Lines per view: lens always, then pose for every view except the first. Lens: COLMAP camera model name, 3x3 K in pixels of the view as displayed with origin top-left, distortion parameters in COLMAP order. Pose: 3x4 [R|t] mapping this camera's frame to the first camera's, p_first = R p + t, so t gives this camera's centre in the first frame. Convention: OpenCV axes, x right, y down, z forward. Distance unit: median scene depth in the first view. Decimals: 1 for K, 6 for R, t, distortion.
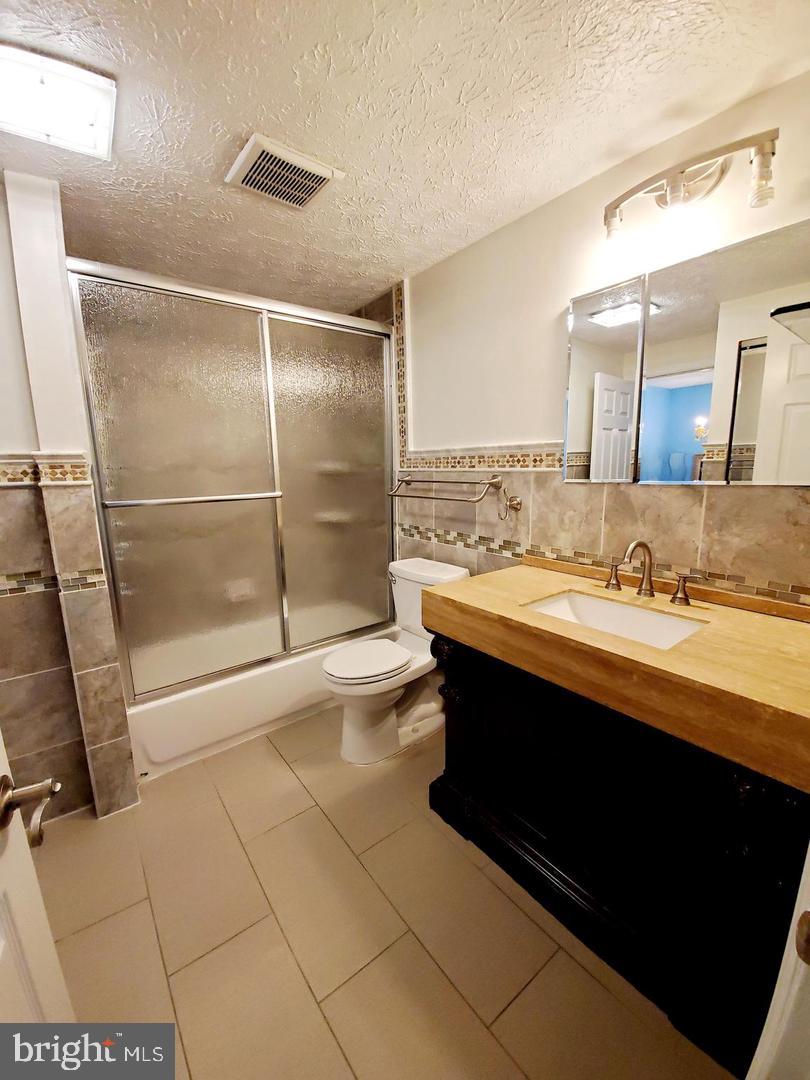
lens RADIAL K [[437.7, 0, 401.9], [0, 437.7, 540.4], [0, 0, 1]] dist [-0.009374, -0.000874]
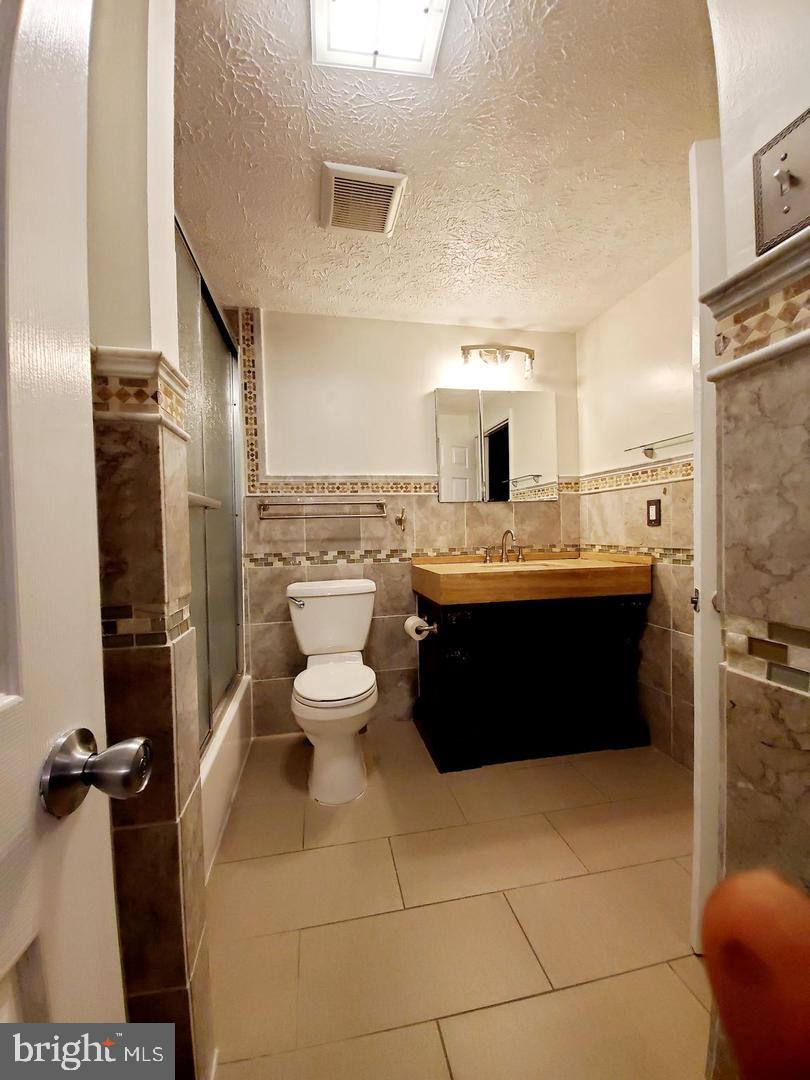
lens RADIAL K [[437.7, 0, 405.2], [0, 437.7, 540.8], [0, 0, 1]] dist [-0.009374, -0.000874]
pose [[0.433194, -0.006805, 0.901275, -0.845666], [0.171491, 0.982326, -0.075010, 0.072432], [-0.884835, 0.187055, 0.426705, 0.410895]]
